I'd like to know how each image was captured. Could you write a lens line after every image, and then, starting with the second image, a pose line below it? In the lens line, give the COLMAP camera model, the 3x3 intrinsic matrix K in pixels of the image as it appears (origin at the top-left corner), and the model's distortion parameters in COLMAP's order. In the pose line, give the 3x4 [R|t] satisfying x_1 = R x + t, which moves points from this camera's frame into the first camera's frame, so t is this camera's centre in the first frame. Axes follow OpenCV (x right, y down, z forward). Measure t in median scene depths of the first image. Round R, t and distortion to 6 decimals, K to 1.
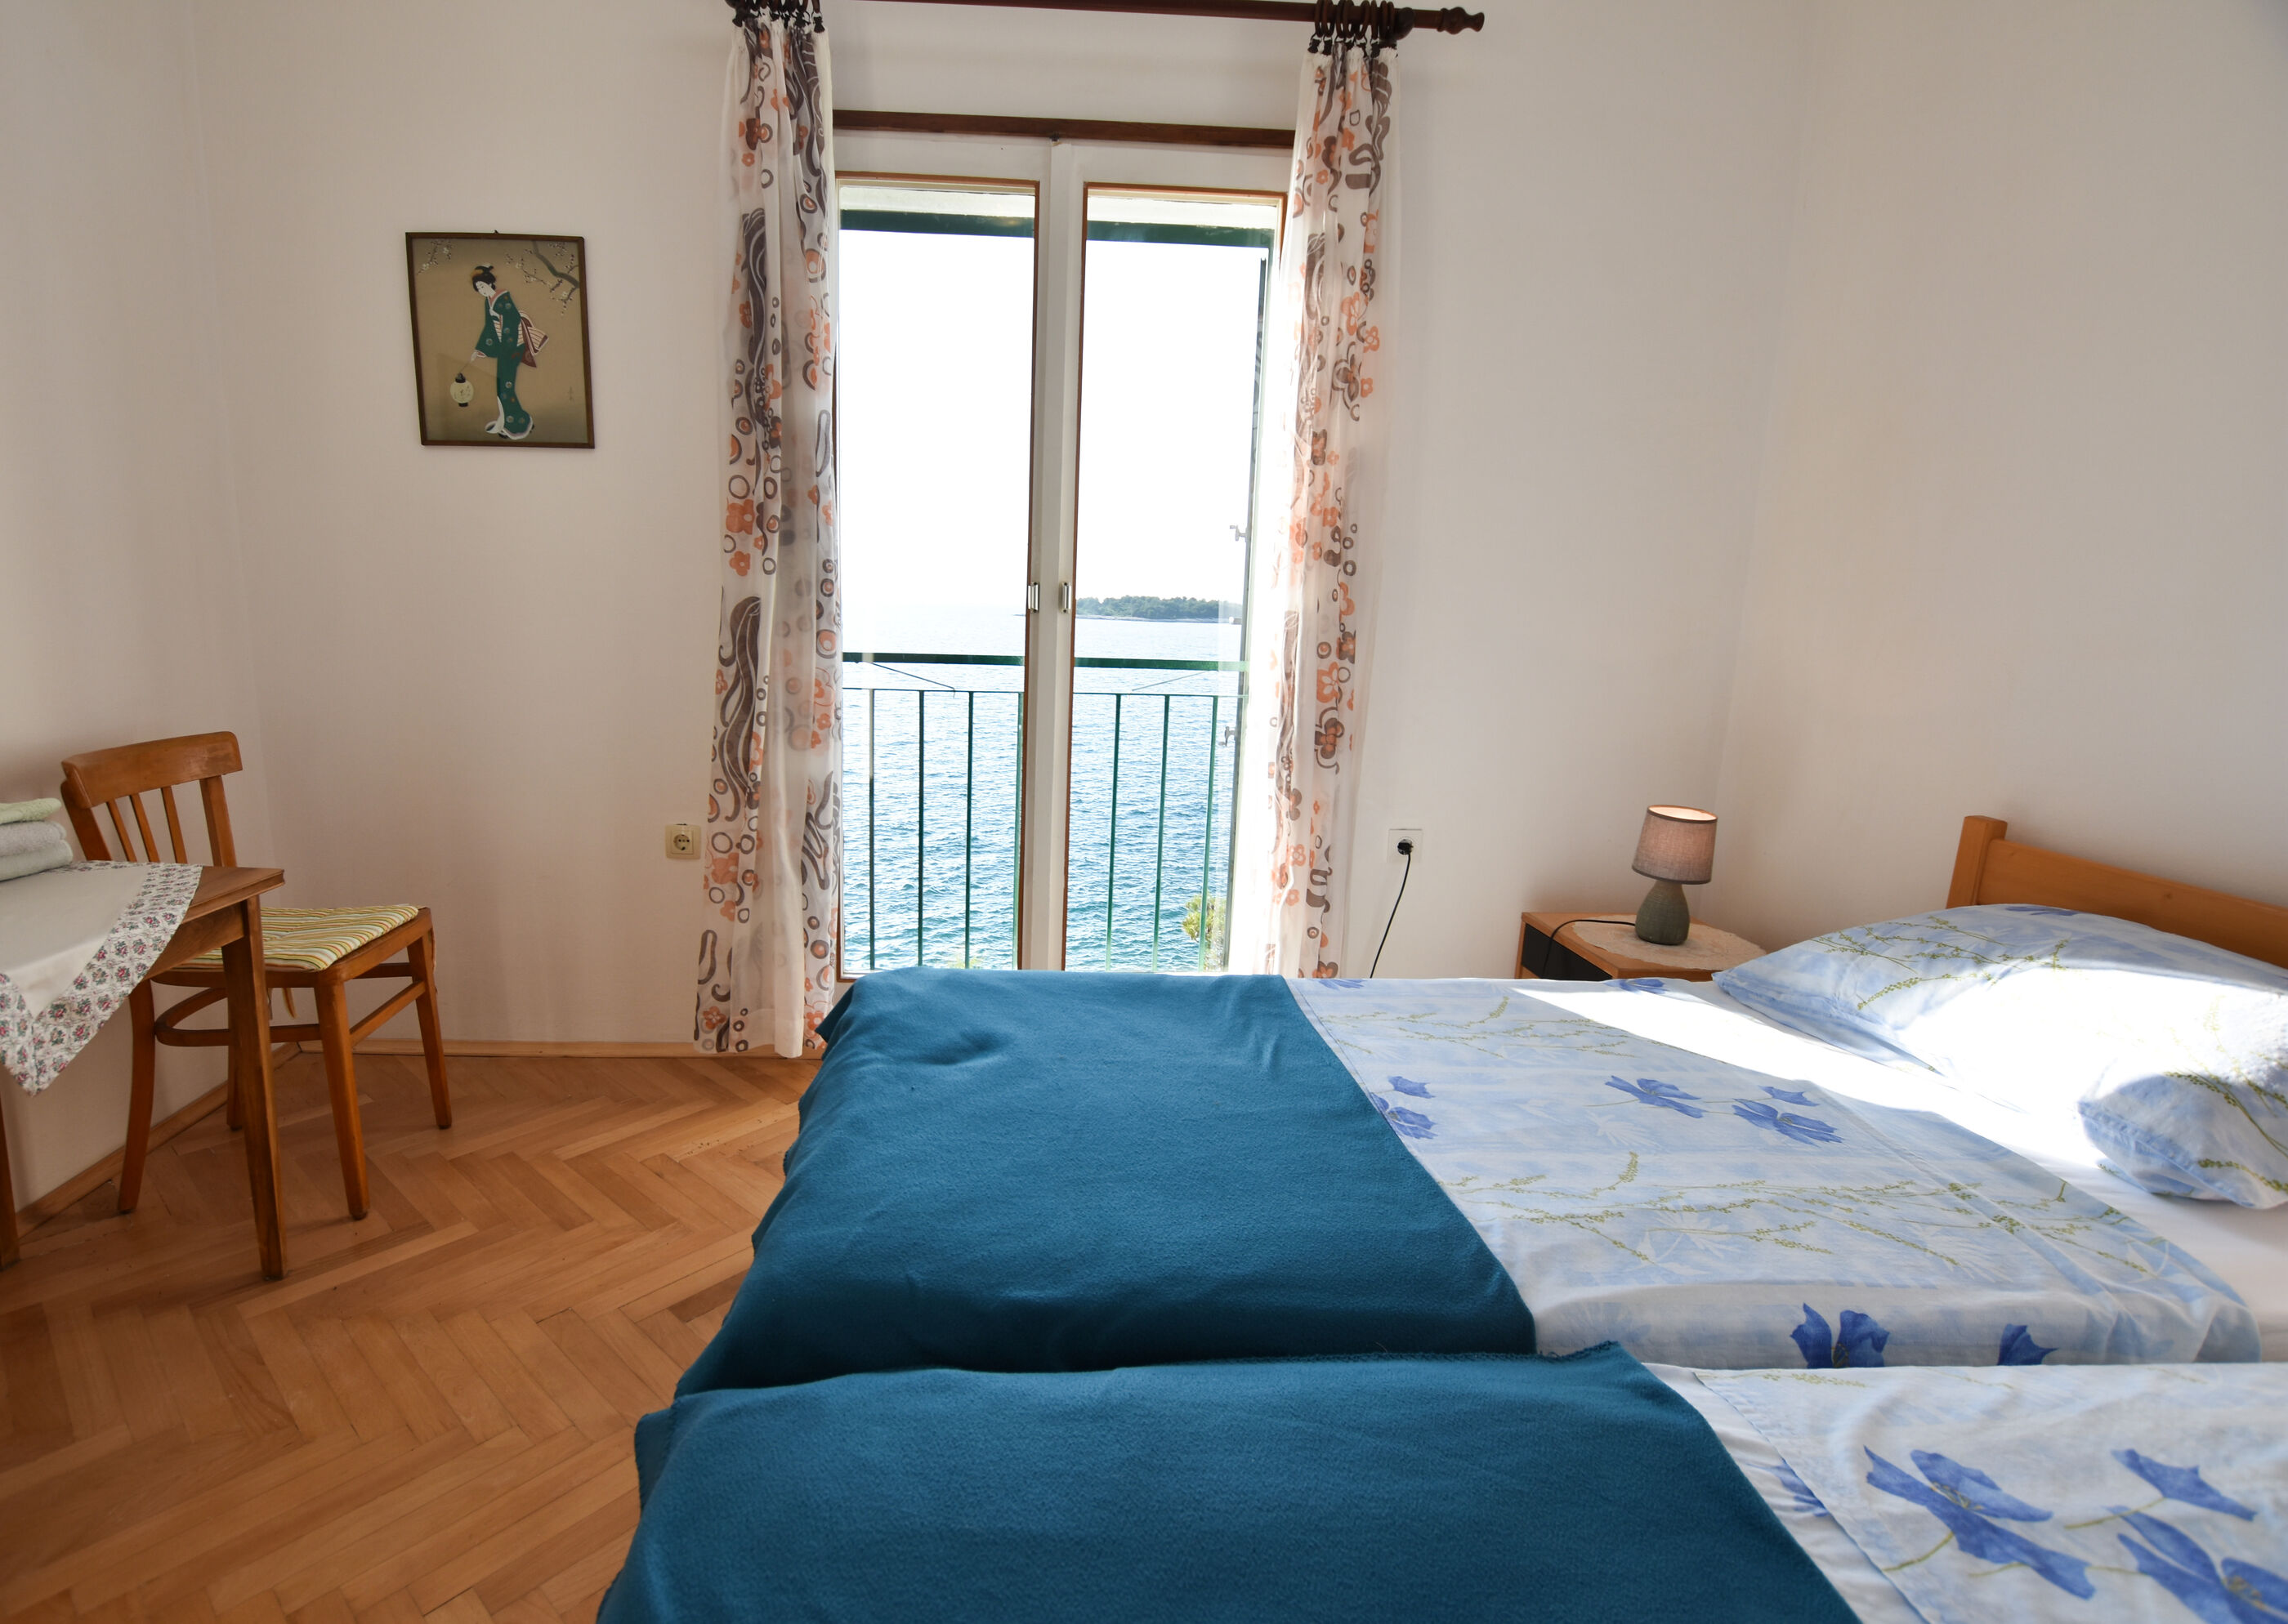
lens RADIAL K [[1088.9, 0, 1055.6], [0, 1088.9, 812.5], [0, 0, 1]] dist [-0.033492, 0.007181]
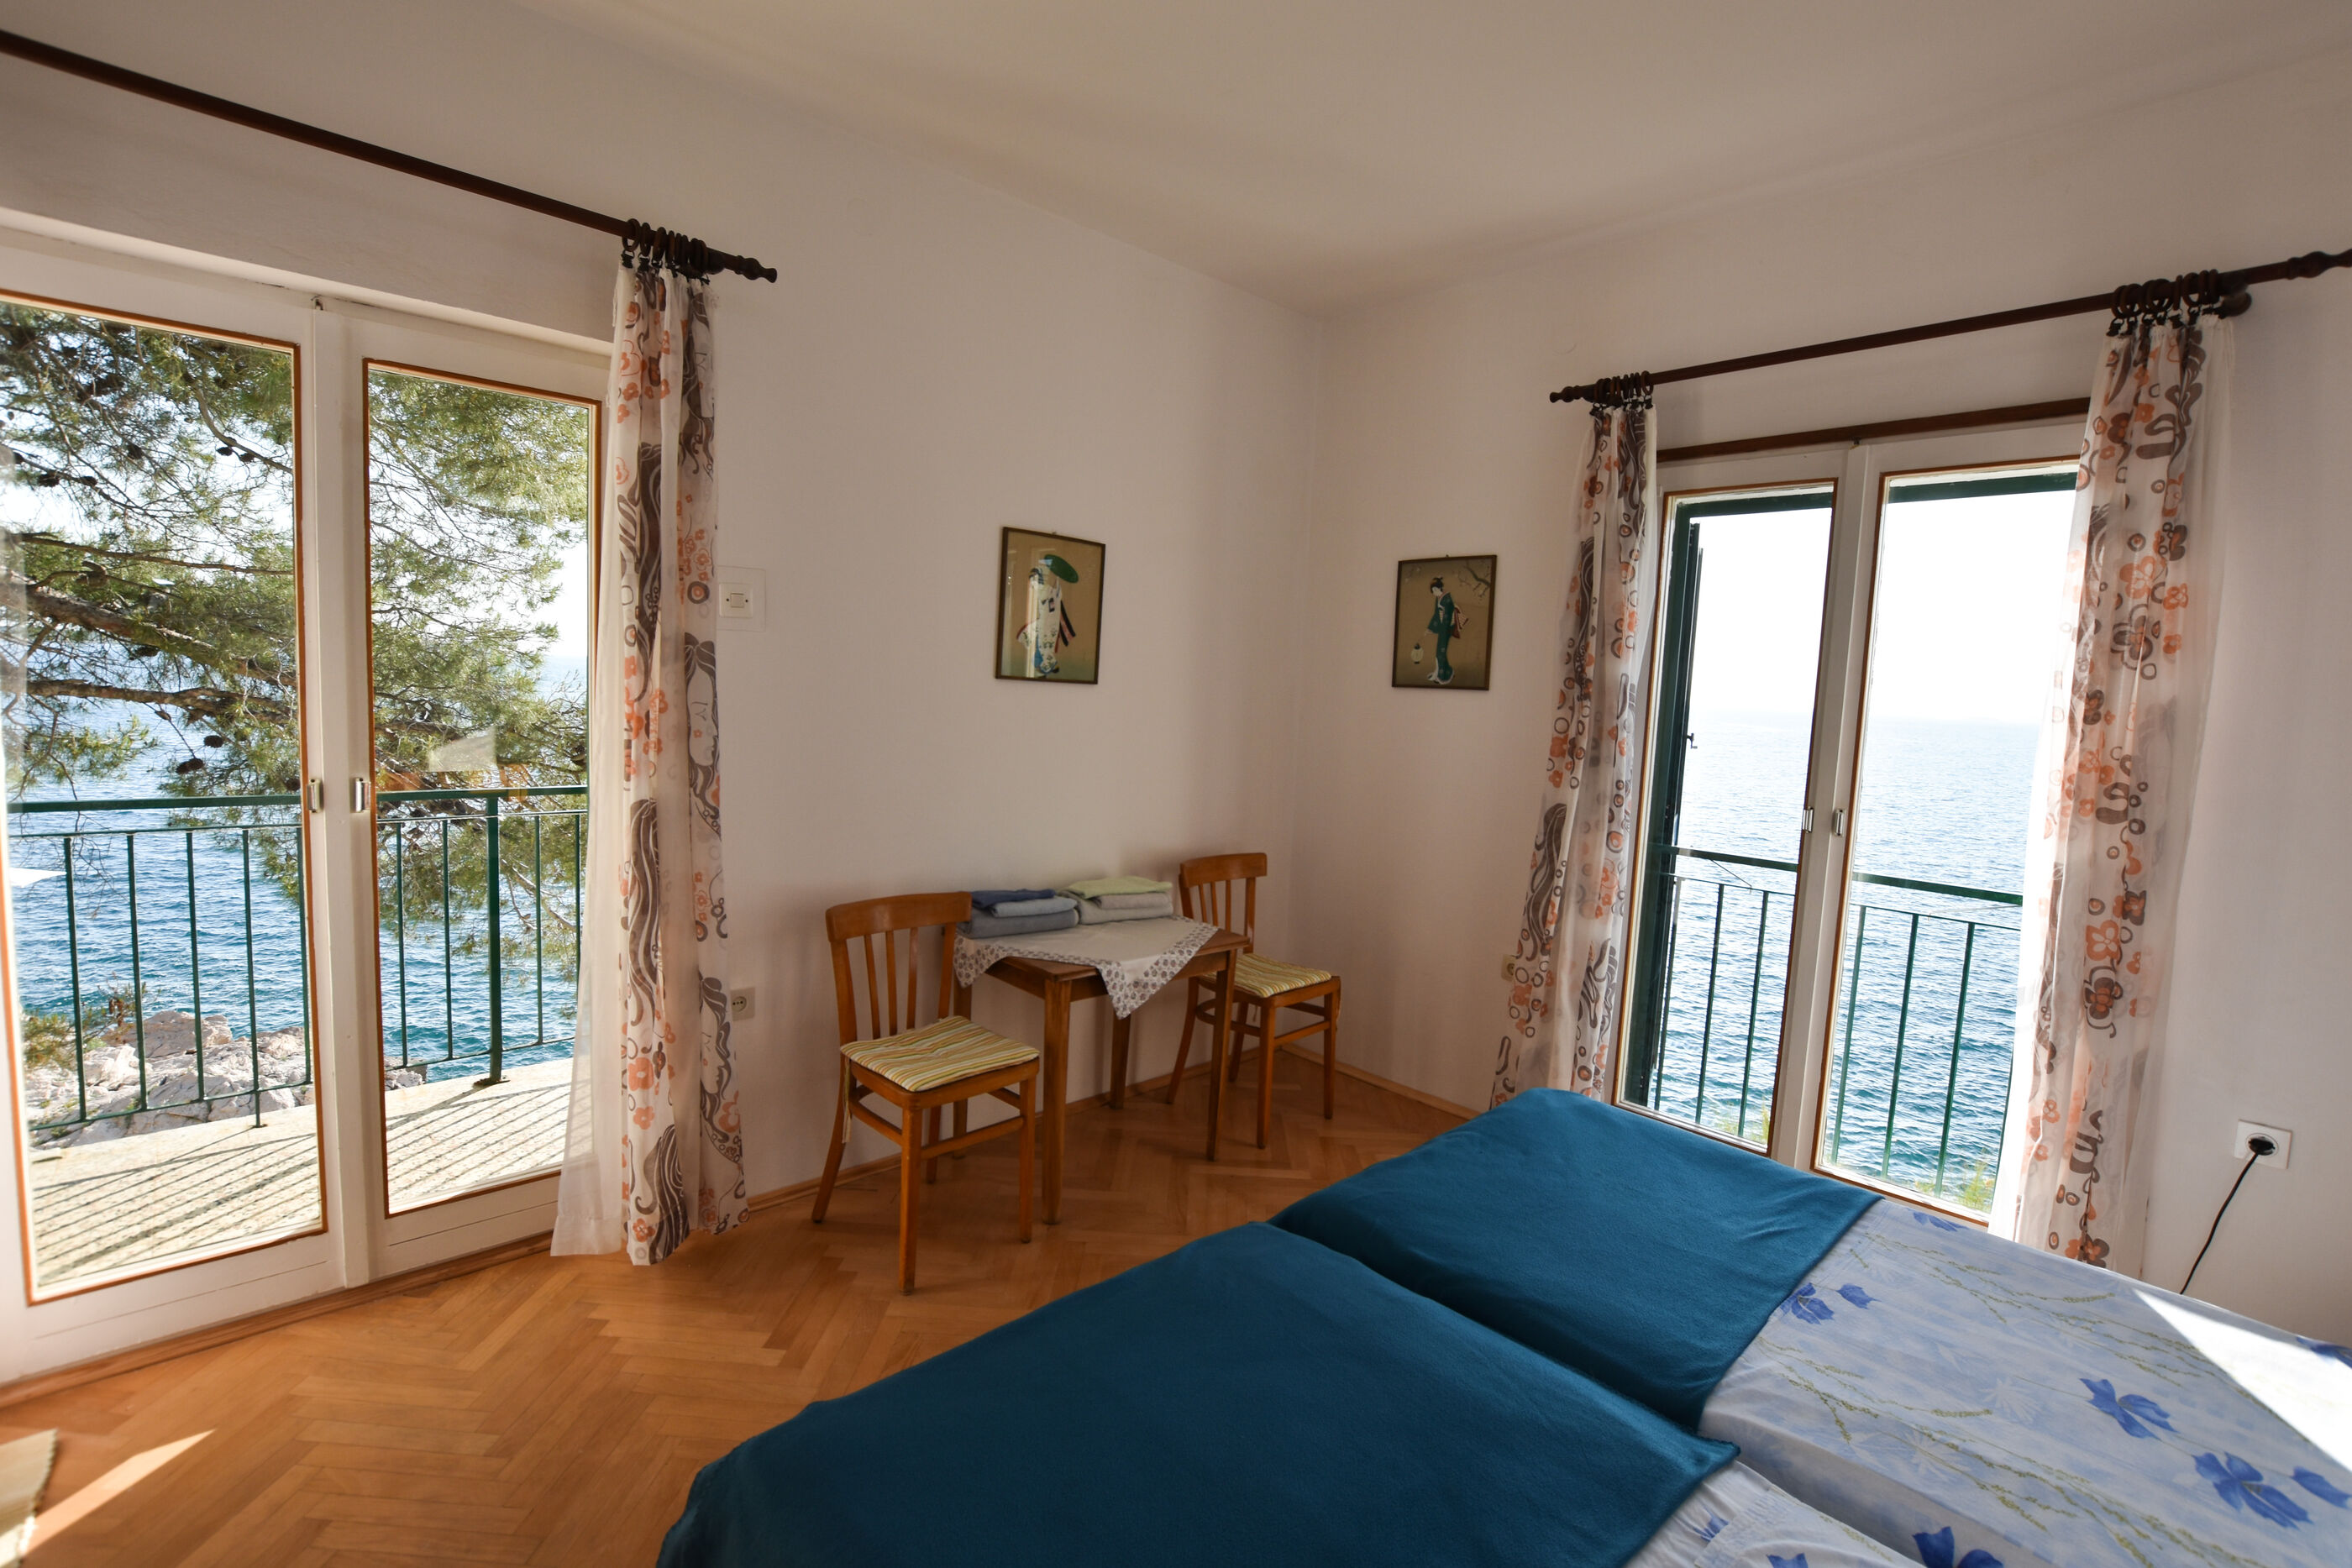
lens RADIAL K [[1062.7, 0, 1175.0], [0, 1062.7, 776.9], [0, 0, 1]] dist [-0.032144, 0.003938]
pose [[0.645686, 0.070086, -0.760380, 0.445519], [-0.171965, 0.983546, -0.055370, -0.075492], [0.743988, 0.166511, 0.647114, -0.257166]]
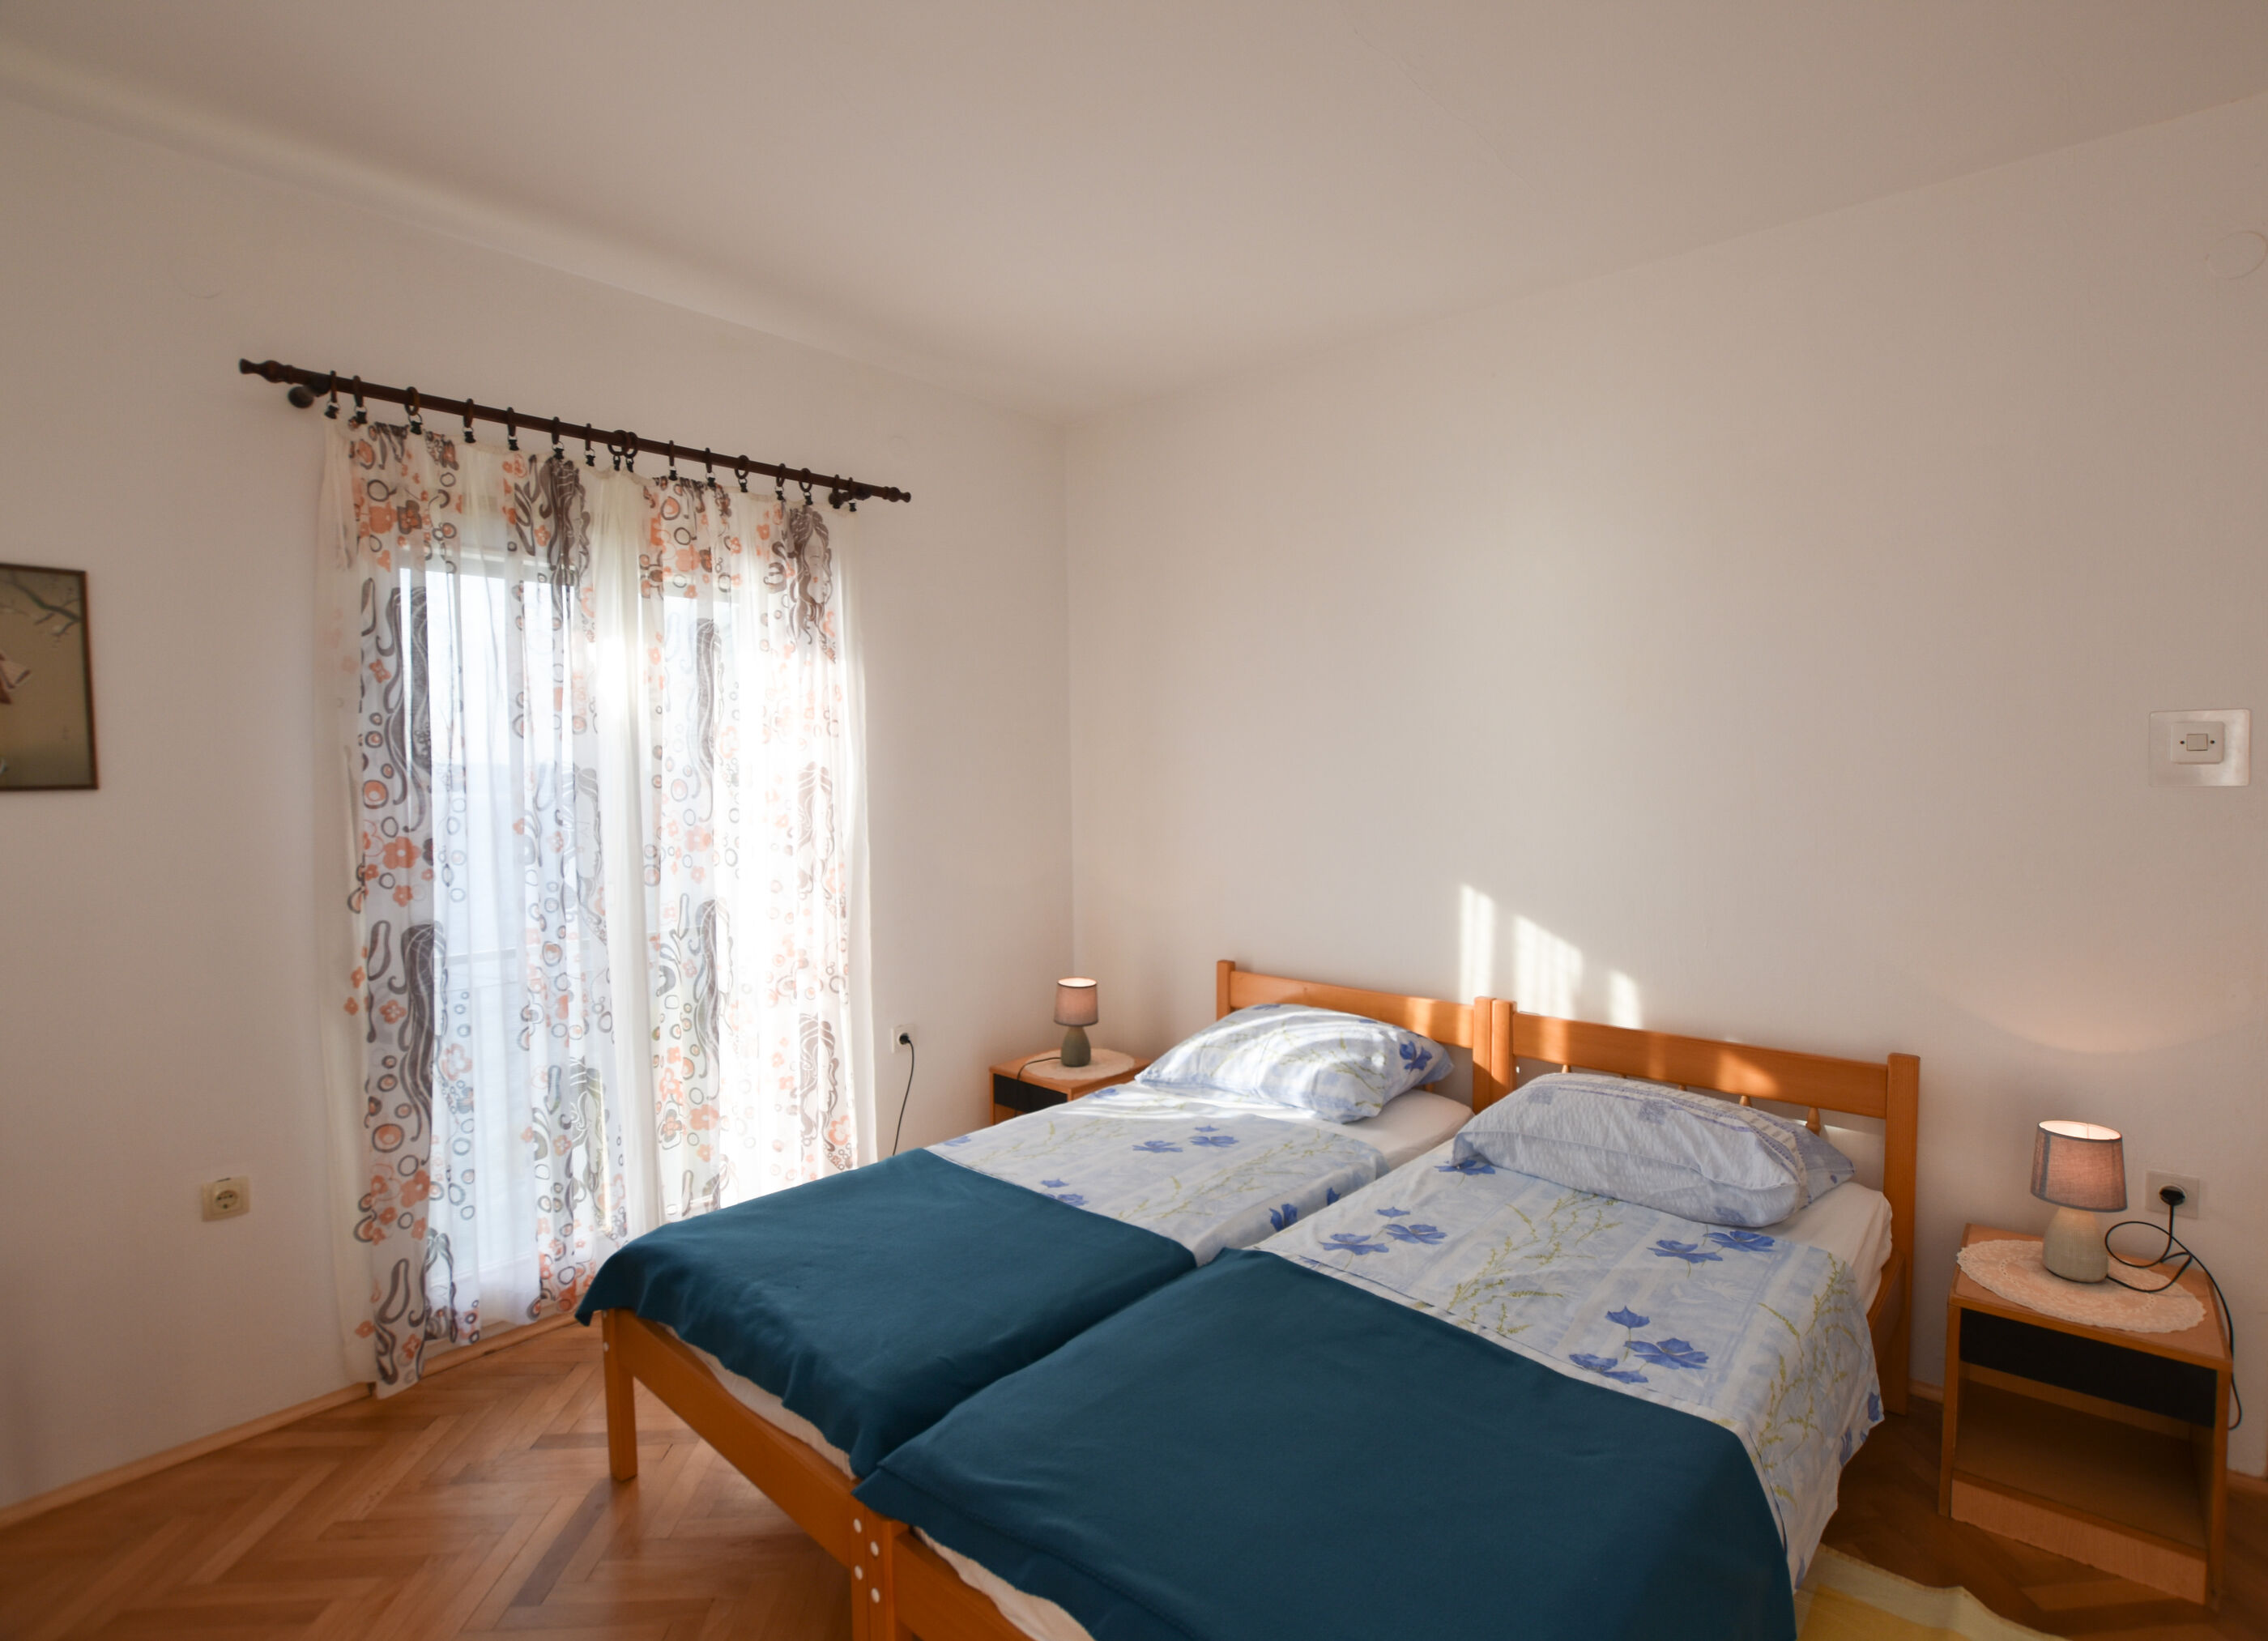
lens RADIAL K [[1083.6, 0, 1192.1], [0, 1083.6, 811.3], [0, 0, 1]] dist [-0.028060, 0.000567]
pose [[0.685368, -0.063209, 0.725448, -0.485567], [0.166213, 0.983506, -0.071336, -0.112978], [-0.708974, 0.169471, 0.684570, -0.288082]]
